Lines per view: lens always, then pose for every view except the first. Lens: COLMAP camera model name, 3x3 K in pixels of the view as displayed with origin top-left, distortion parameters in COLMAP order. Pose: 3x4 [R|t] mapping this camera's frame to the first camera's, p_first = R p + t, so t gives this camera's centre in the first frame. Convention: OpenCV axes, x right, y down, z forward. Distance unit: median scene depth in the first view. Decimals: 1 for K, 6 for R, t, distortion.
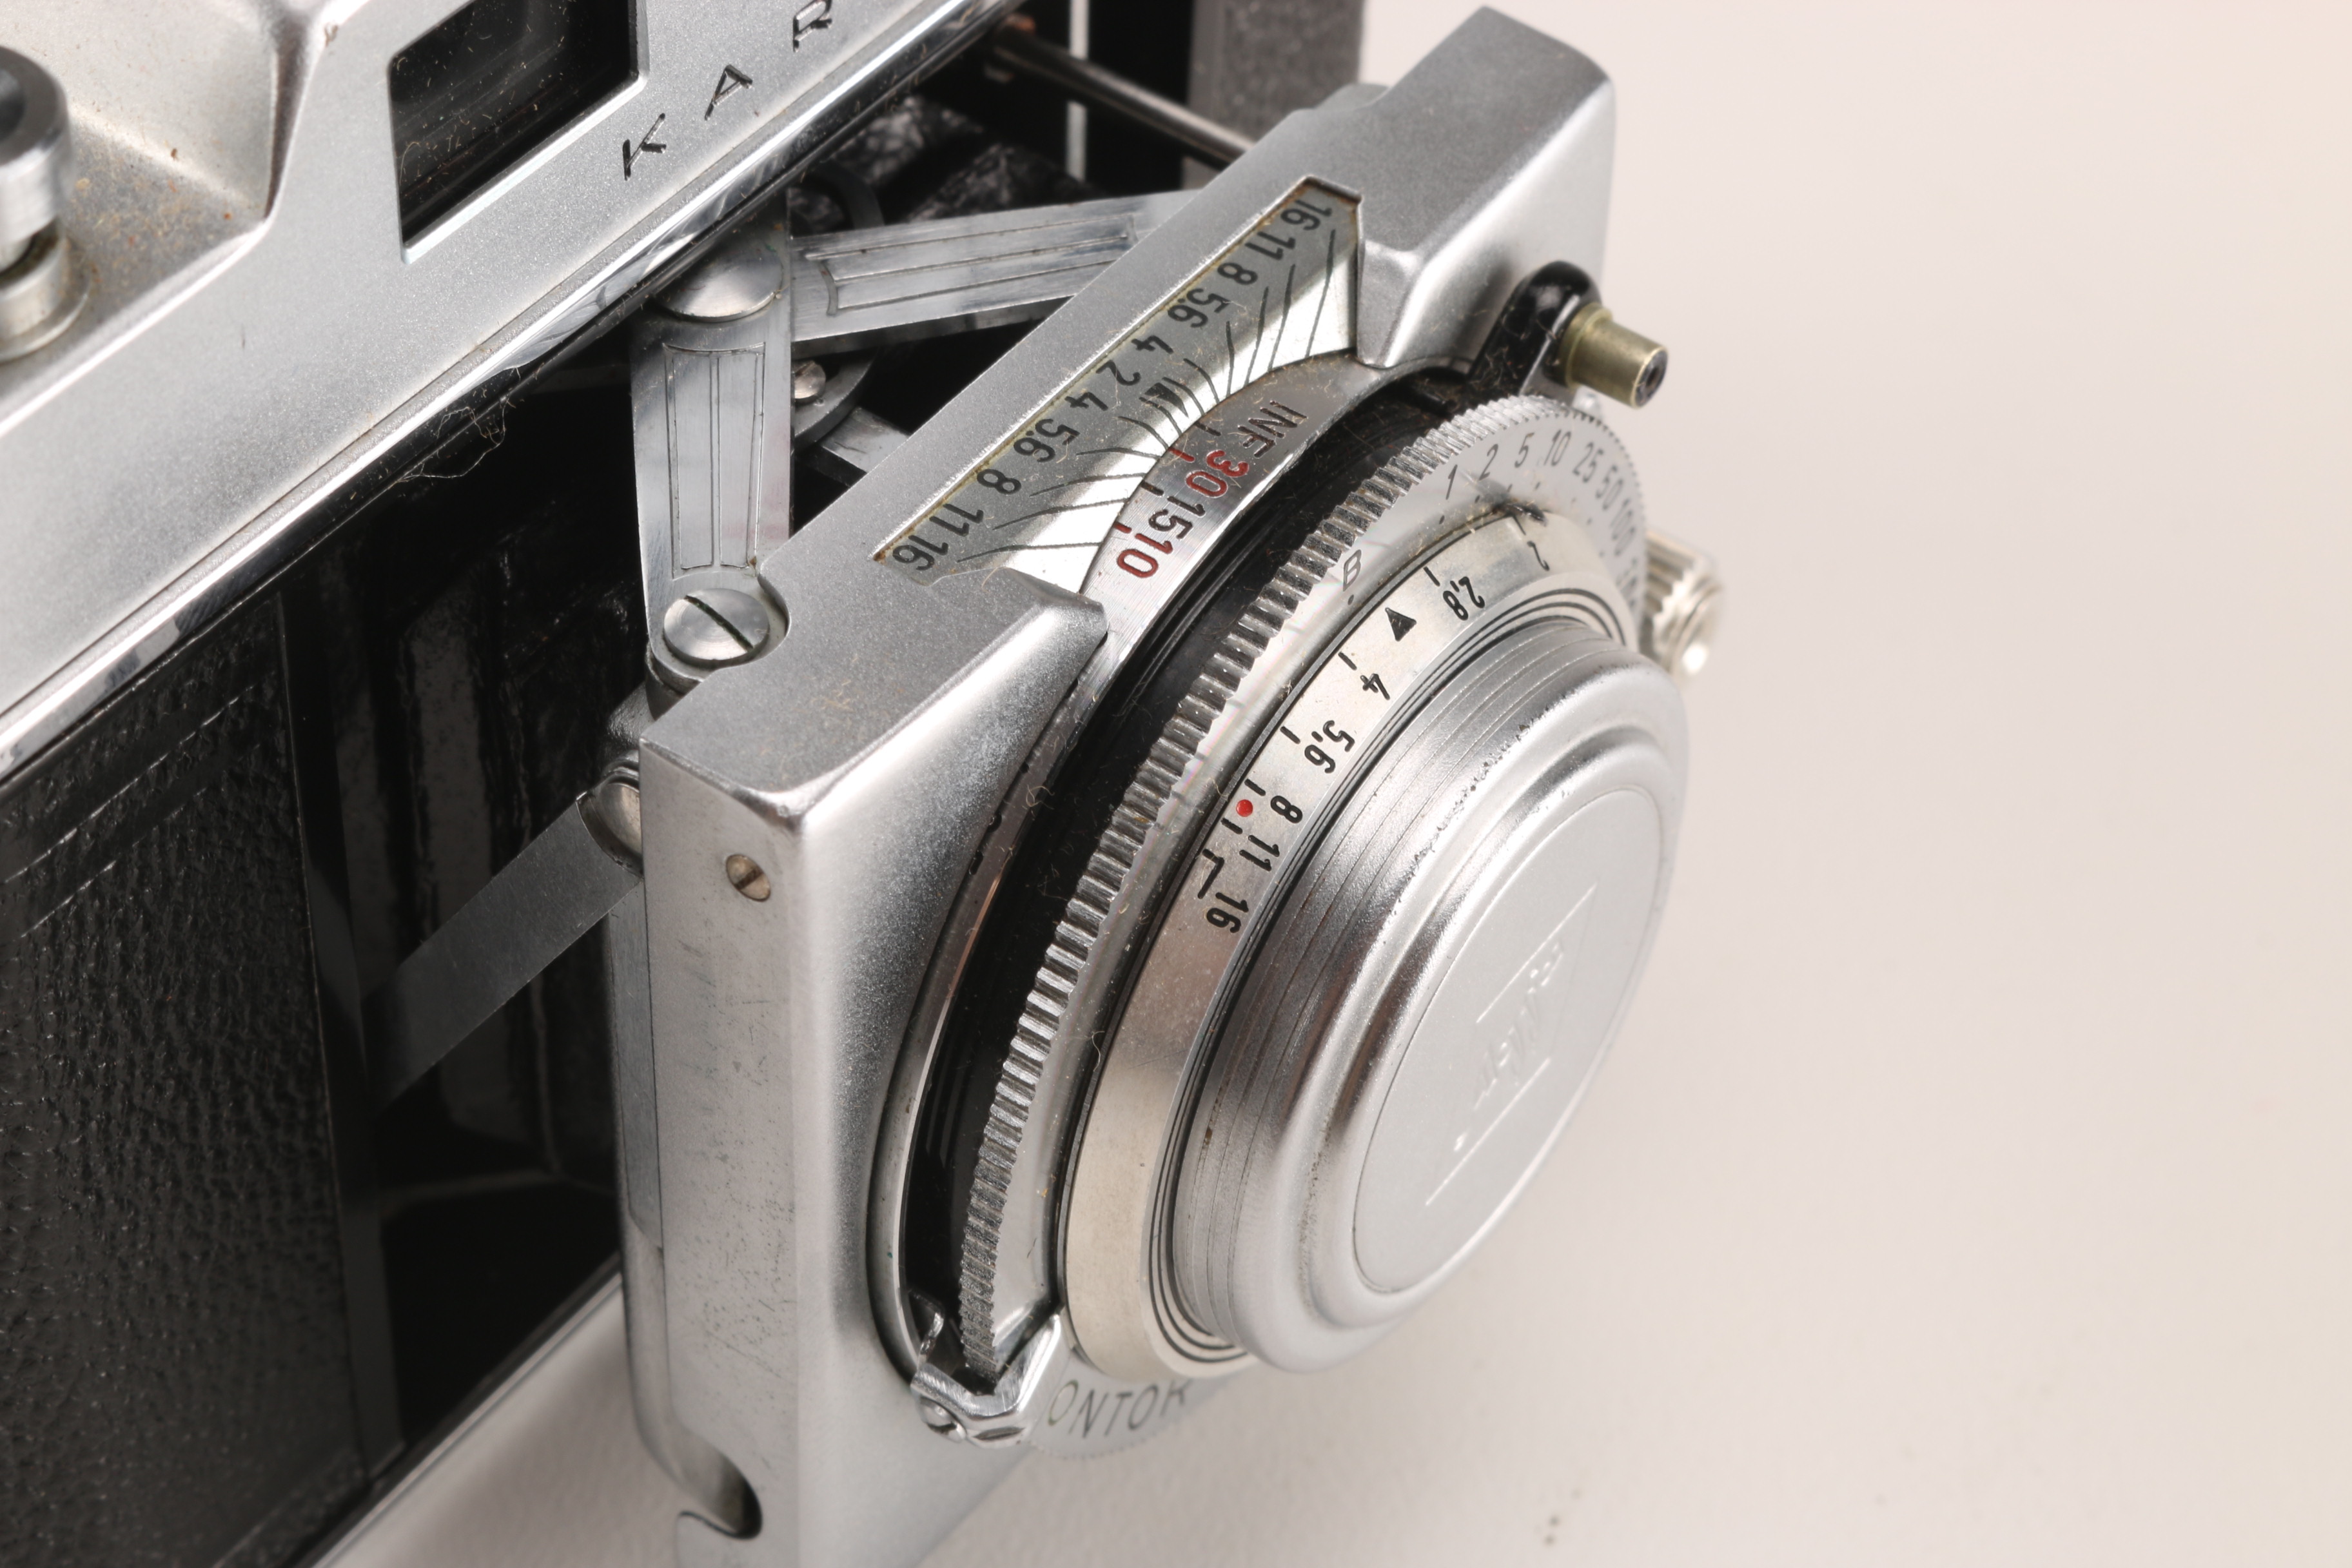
lens RADIAL K [[5676.8, 0, 1176.0], [0, 5676.8, 784.0], [0, 0, 1]] dist [0.000662, 0.562059]
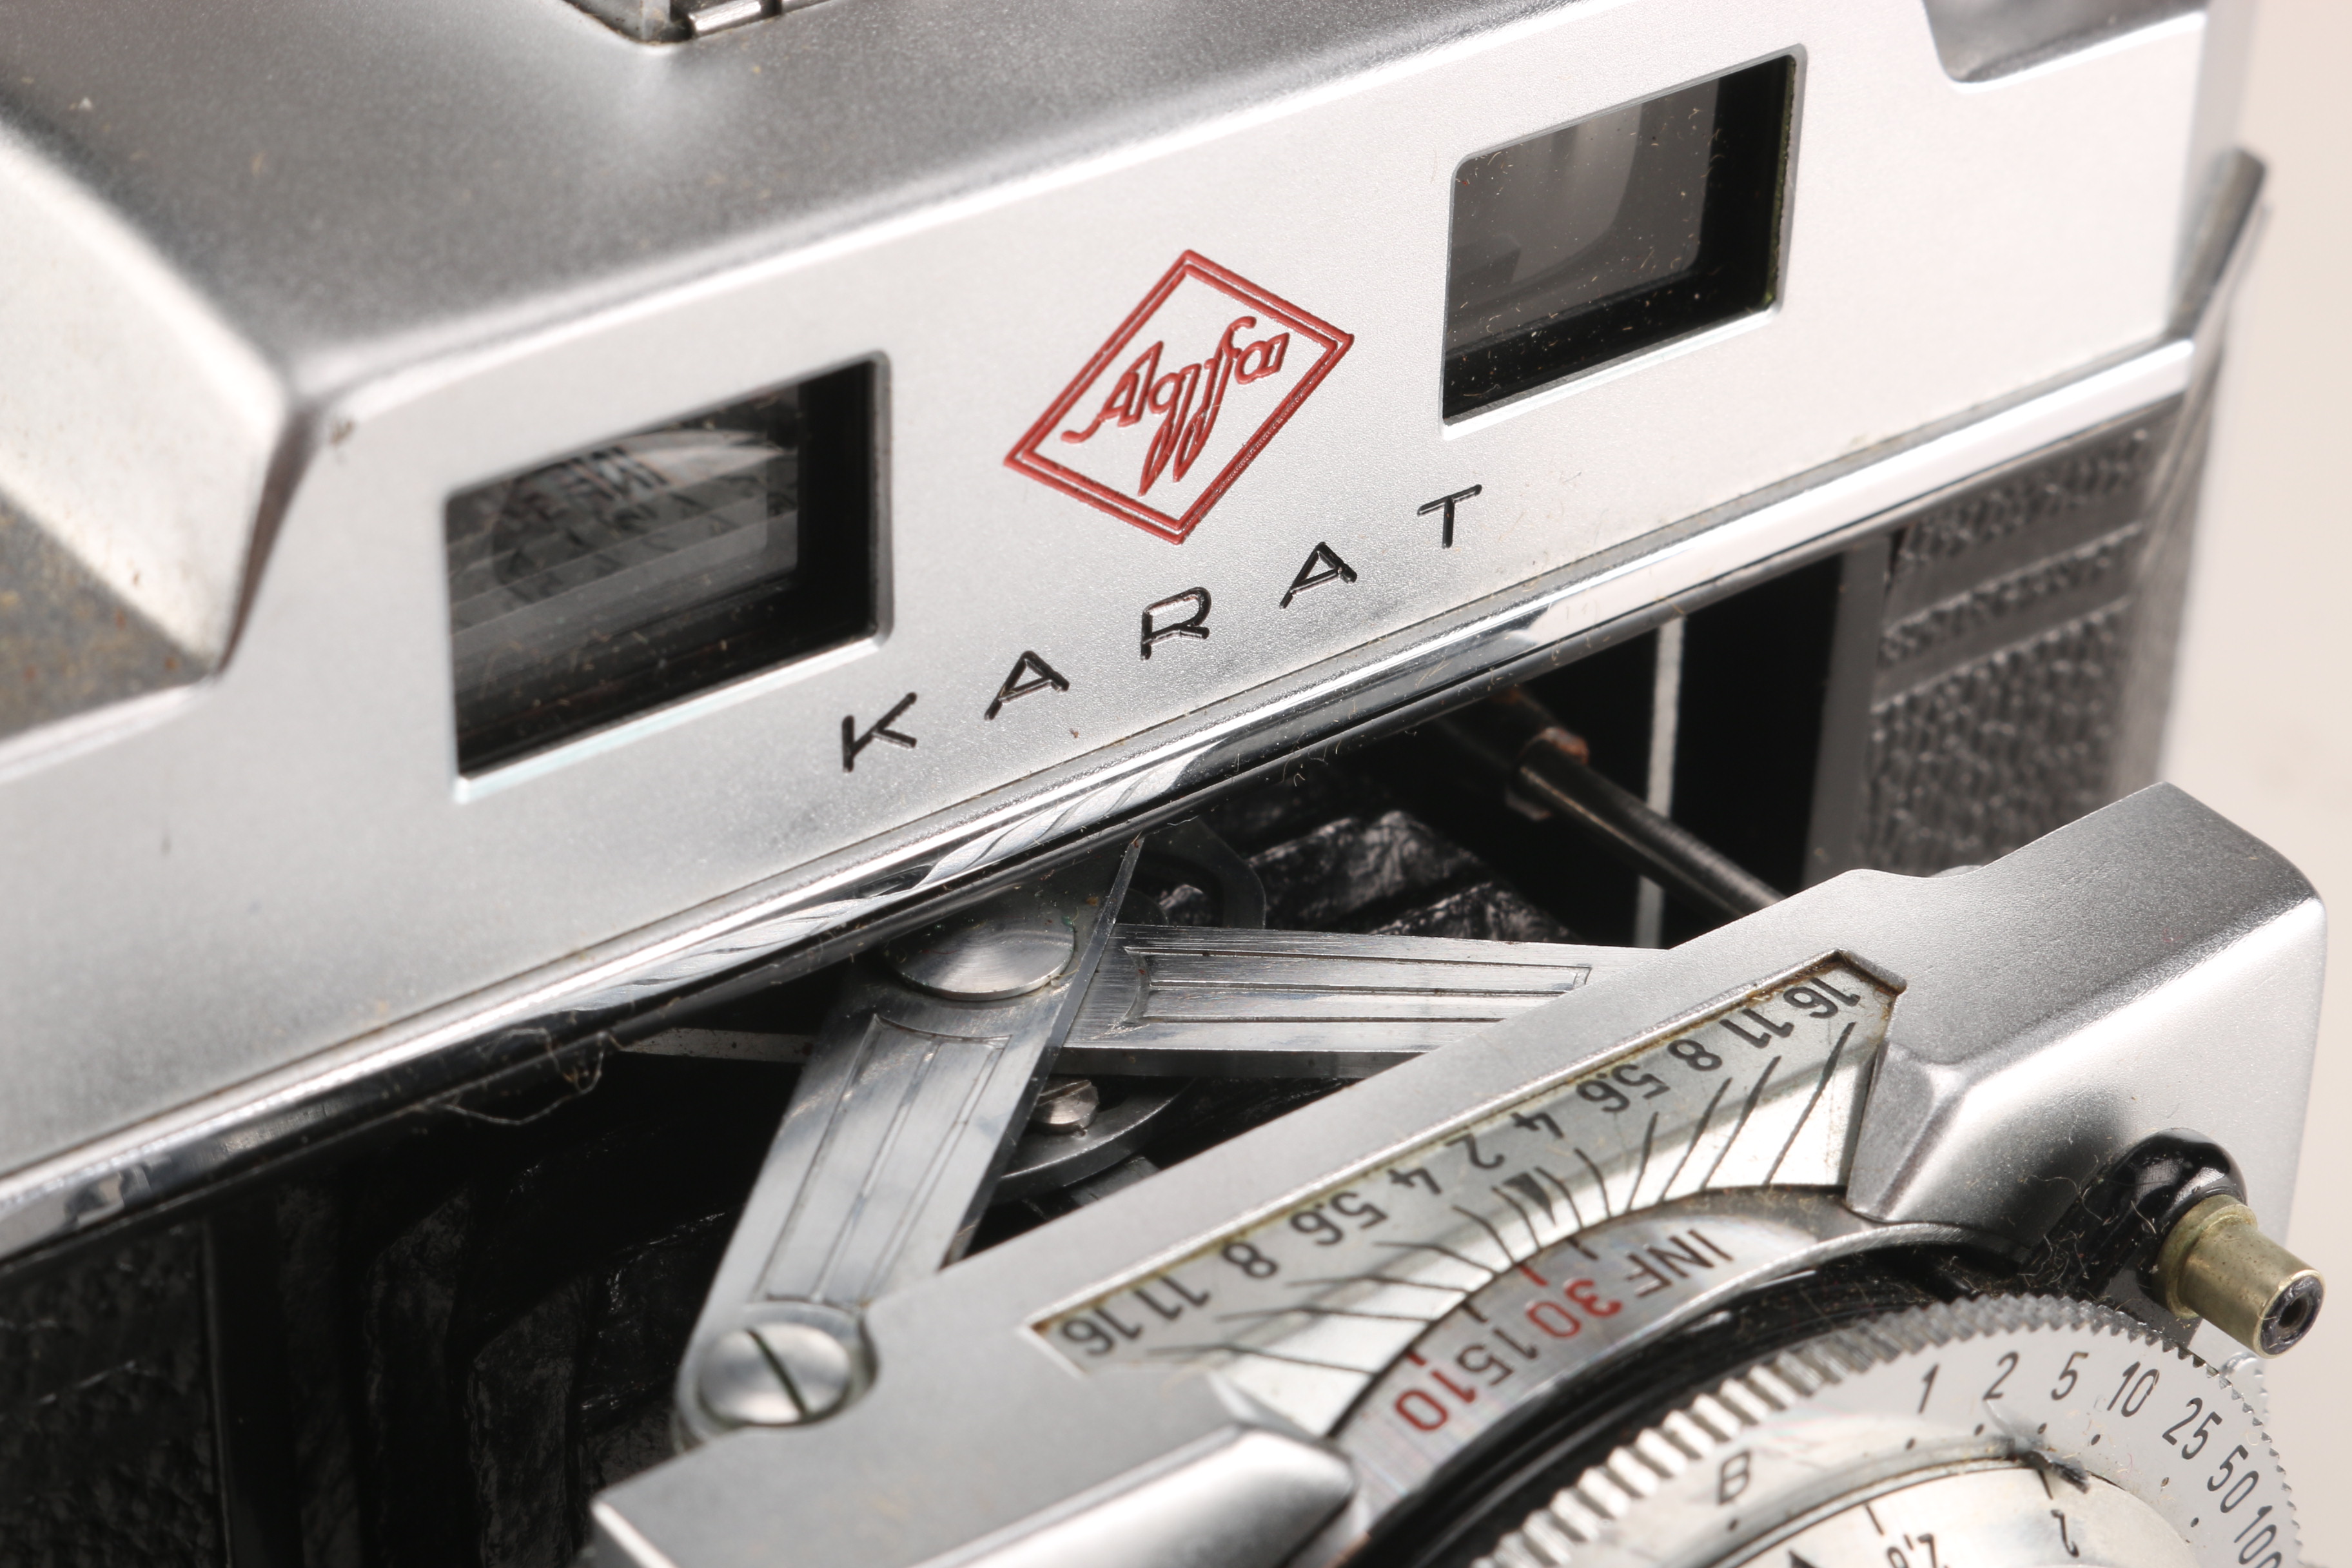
lens RADIAL K [[5613.8, 0, 1176.0], [0, 5613.8, 784.0], [0, 0, 1]] dist [0.004719, 0.302161]
pose [[0.954222, 0.139803, -0.264414, 0.130225], [-0.193953, 0.962198, -0.191200, 0.022979], [0.227688, 0.233731, 0.945266, 0.329165]]
